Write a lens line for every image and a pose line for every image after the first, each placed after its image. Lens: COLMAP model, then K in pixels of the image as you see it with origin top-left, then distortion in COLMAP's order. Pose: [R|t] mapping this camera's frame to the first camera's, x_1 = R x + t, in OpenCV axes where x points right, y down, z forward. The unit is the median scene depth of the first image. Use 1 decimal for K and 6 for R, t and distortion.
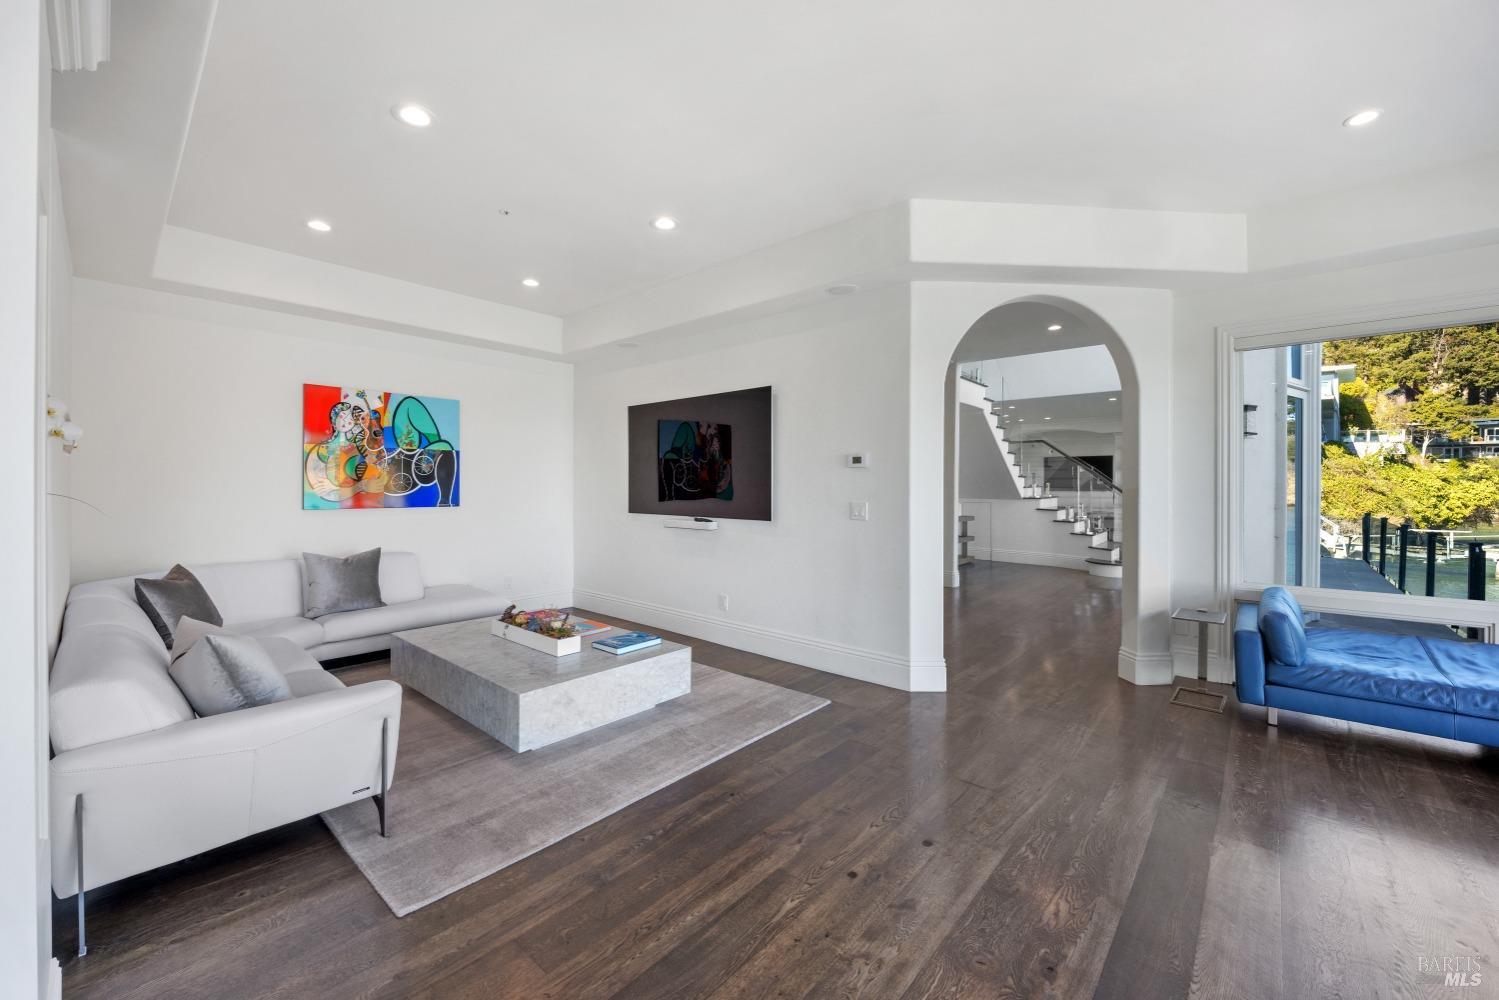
lens RADIAL K [[604.5, 0, 723.7], [0, 604.5, 484.1], [0, 0, 1]] dist [-0.008004, -0.002840]
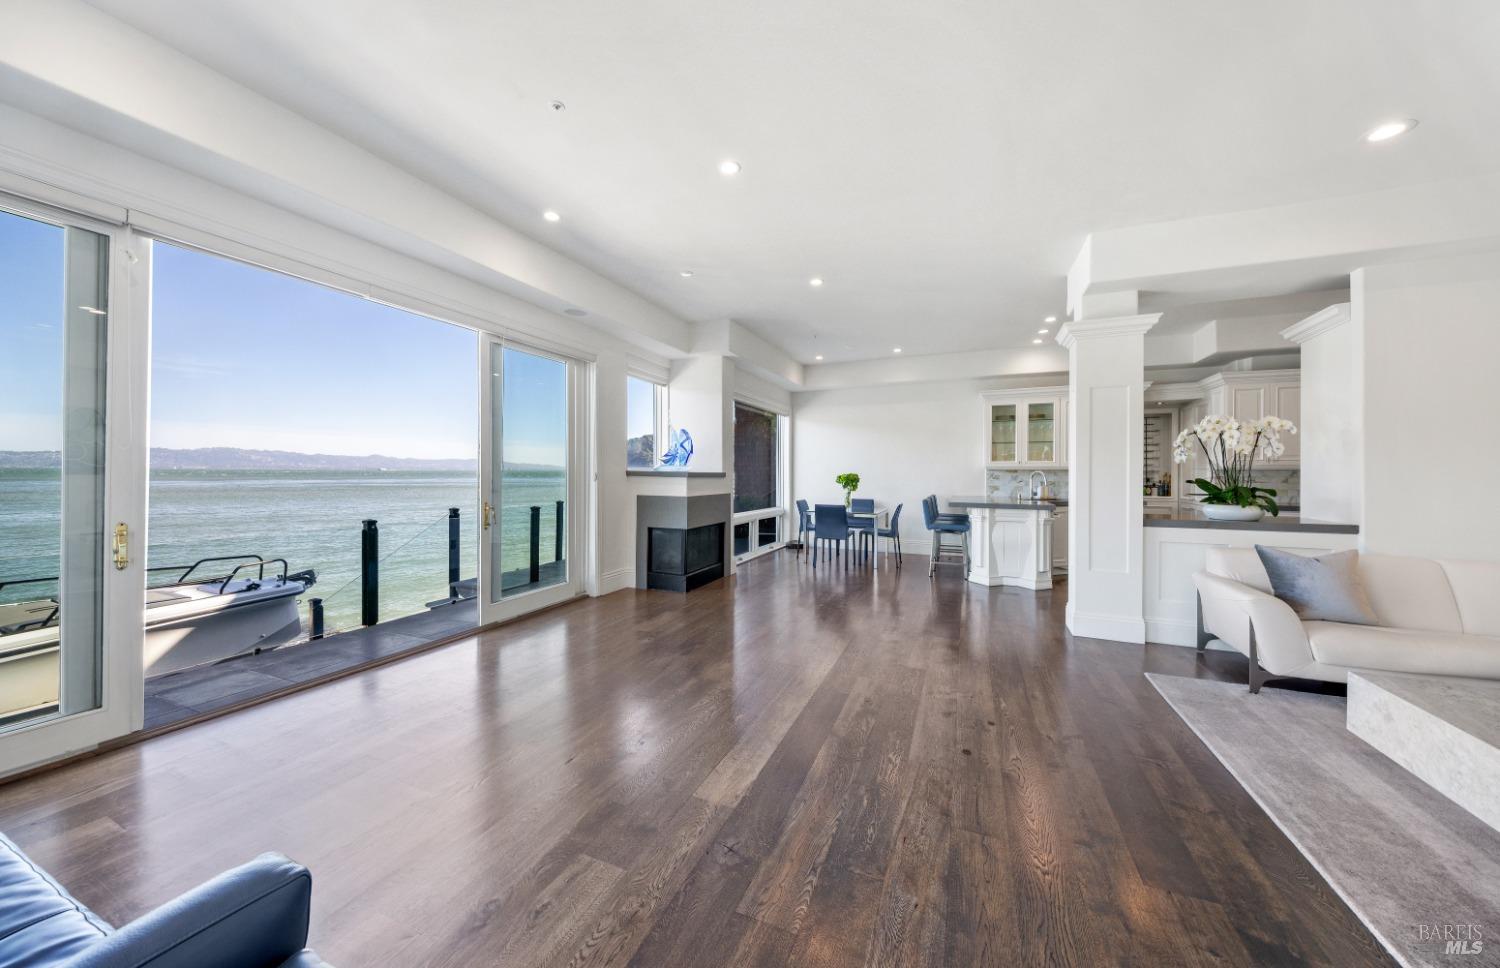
lens RADIAL K [[510.9, 0, 747.4], [0, 510.9, 471.1], [0, 0, 1]] dist [0.001595, -0.001259]
pose [[-0.944923, -0.005819, -0.327241, 0.703464], [-0.005021, 0.999982, -0.003284, 0.018857], [0.327254, -0.001460, -0.944935, 1.171180]]
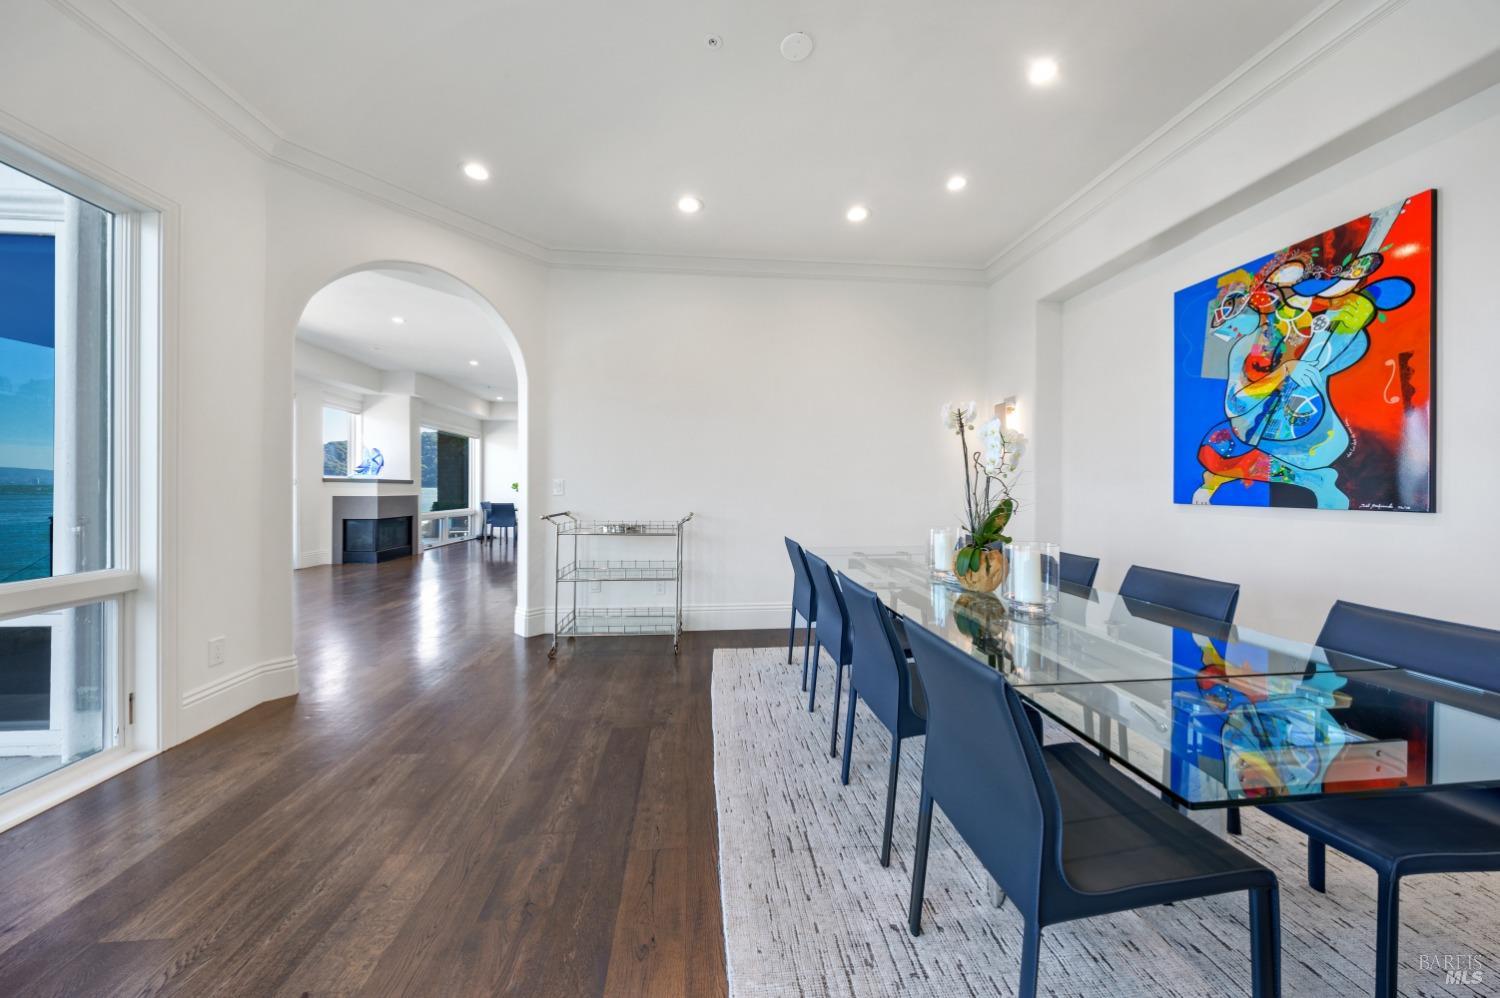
lens RADIAL K [[487.3, 0, 742.9], [0, 487.3, 491.7], [0, 0, 1]] dist [-0.001079, -0.000030]
pose [[-0.678417, 0.001786, -0.734675, 0.845658], [-0.007339, 0.999931, 0.009208, 0.040357], [0.734640, 0.011639, -0.678357, 2.244389]]
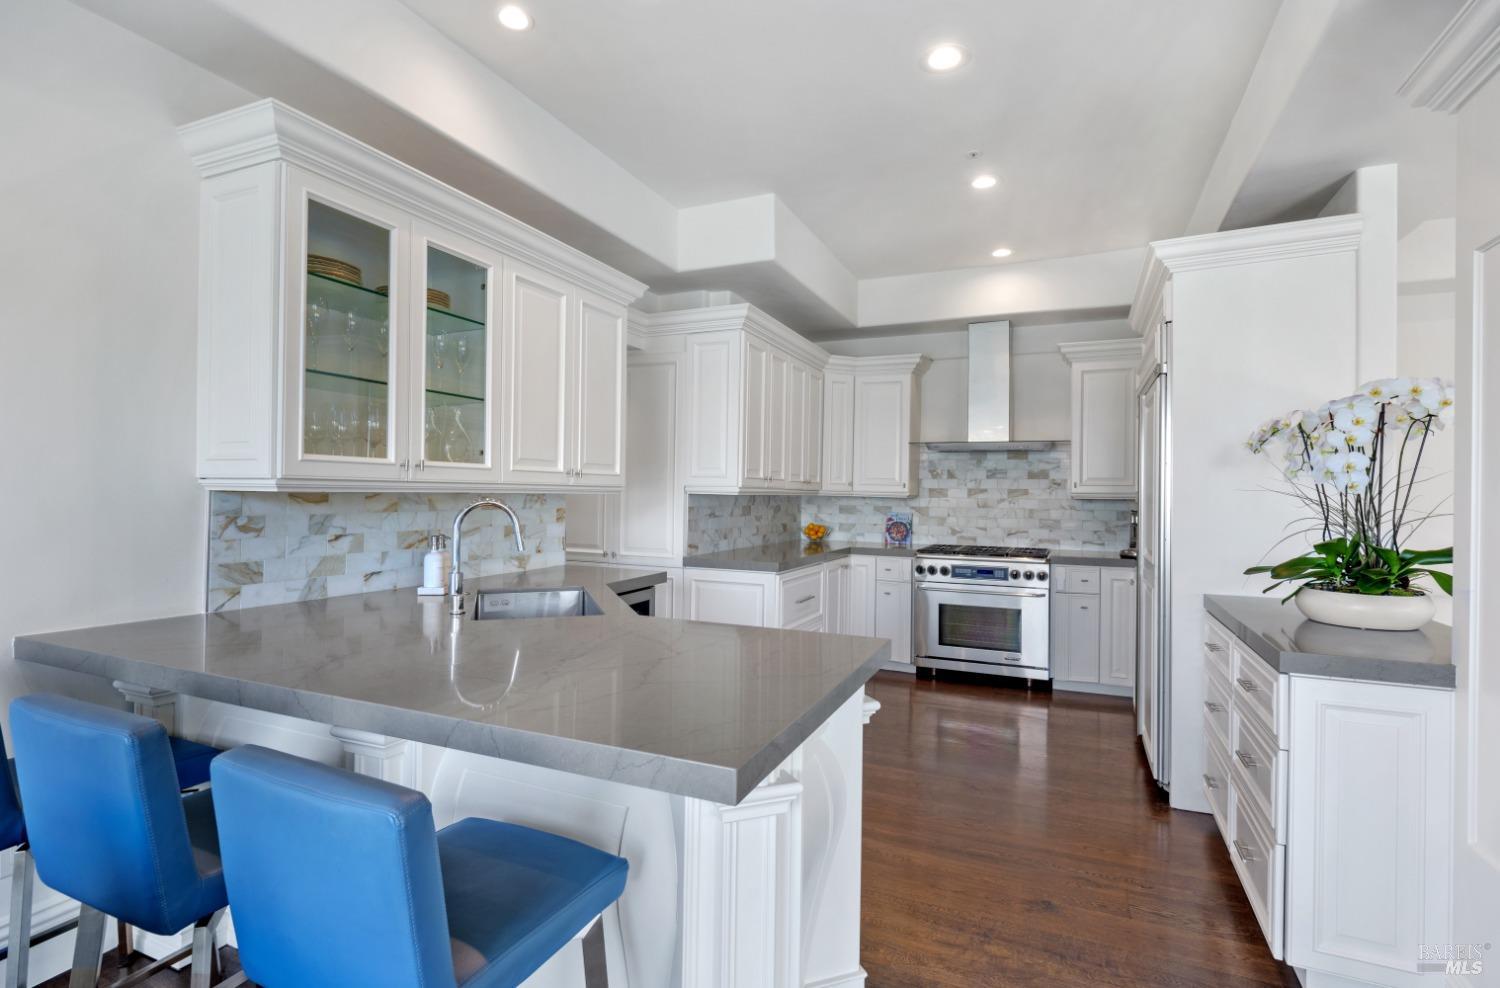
lens RADIAL K [[722.6, 0, 749.1], [0, 722.6, 491.4], [0, 0, 1]] dist [0.005697, 0.000125]
pose [[0.319699, -0.000239, -0.947519, -0.207908], [-0.011160, 0.999930, -0.004017, -0.002186], [0.947453, 0.011859, 0.319674, -0.337700]]
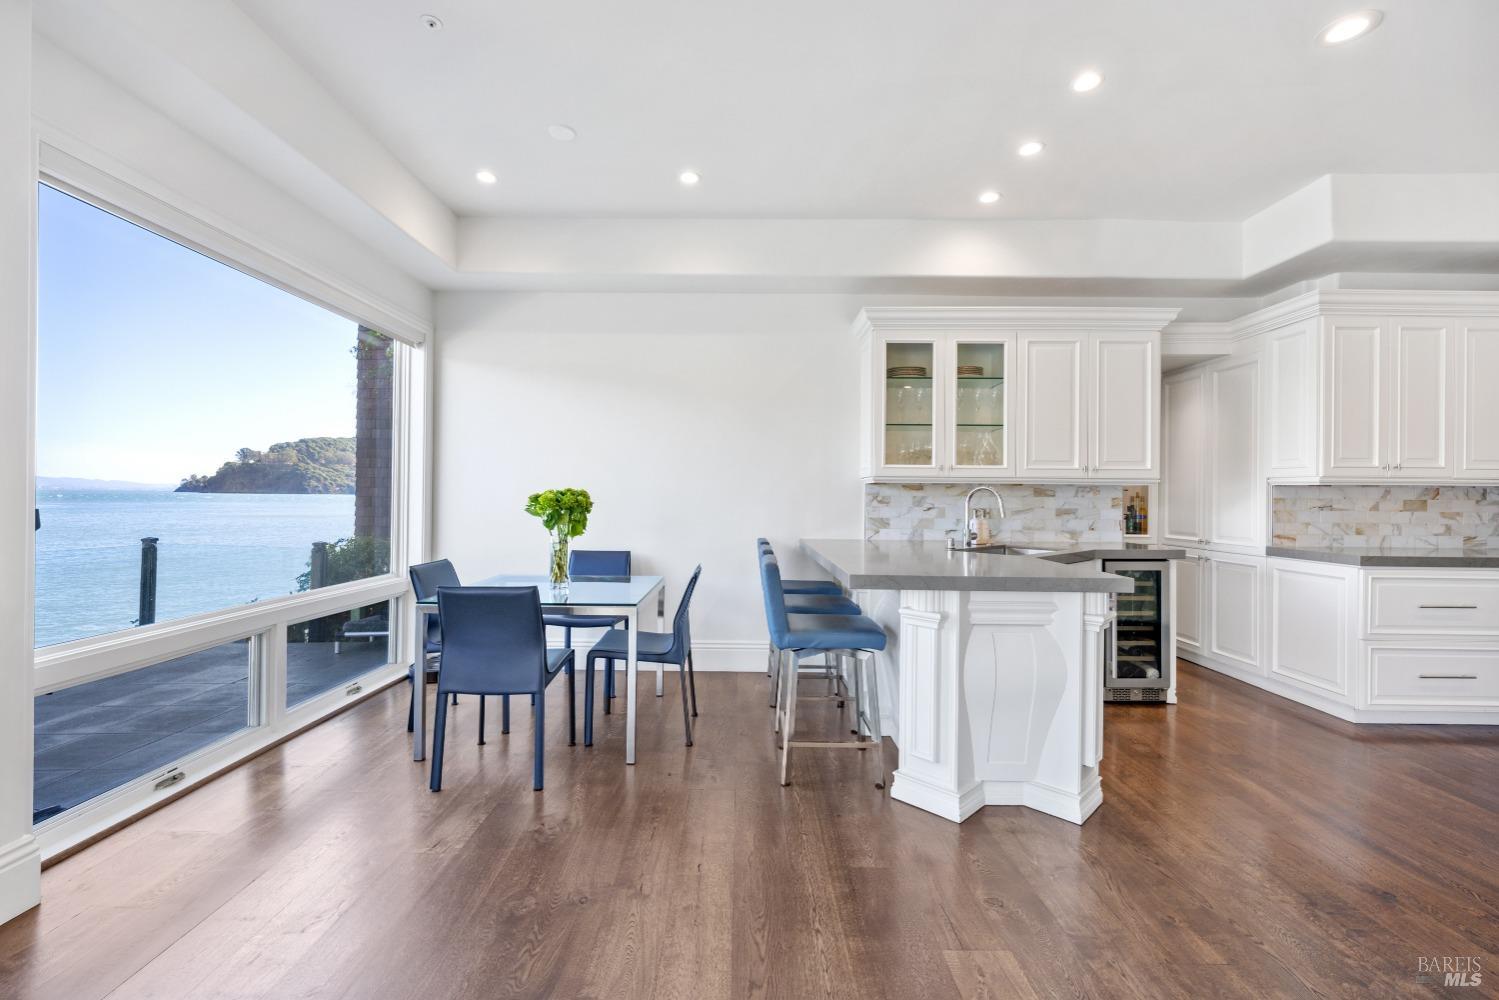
lens RADIAL K [[644.0, 0, 733.9], [0, 644.0, 492.6], [0, 0, 1]] dist [-0.006499, -0.000214]
pose [[-0.746844, -0.013258, -0.664867, 0.066982], [-0.010152, 0.999912, -0.008536, 0.032510], [0.664922, 0.000375, -0.746913, 0.210635]]
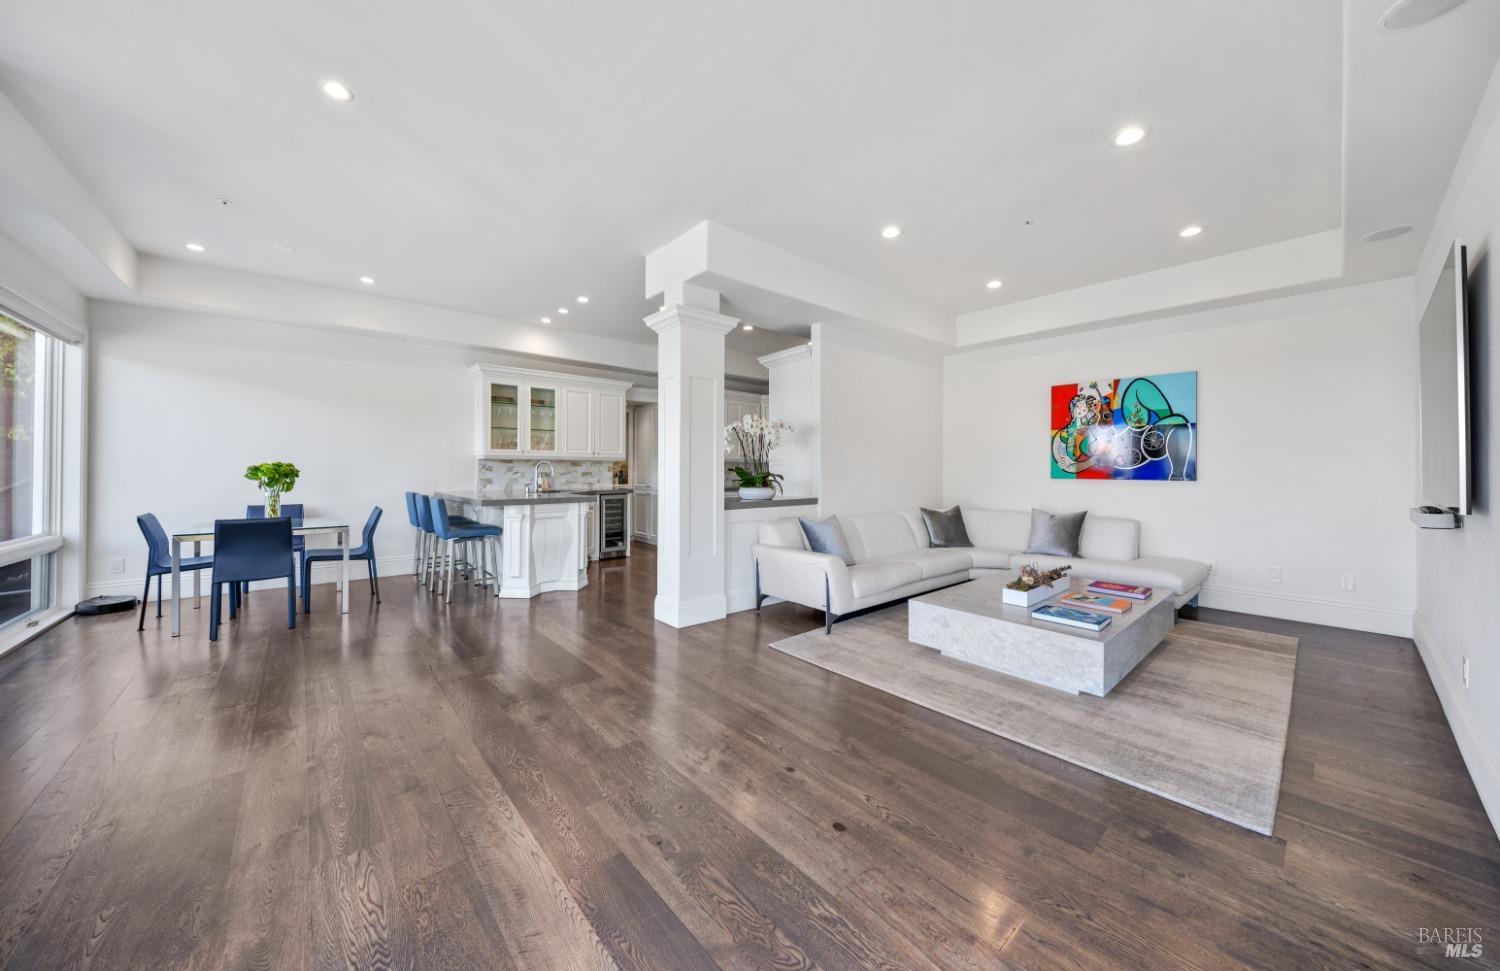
lens RADIAL K [[510.9, 0, 750.1], [0, 510.9, 466.1], [0, 0, 1]] dist [0.001595, -0.001259]
pose [[-0.117757, -0.005250, -0.993029, 0.721785], [-0.003480, 0.999982, -0.004874, 0.031066], [0.993036, 0.002881, -0.117773, 0.608589]]
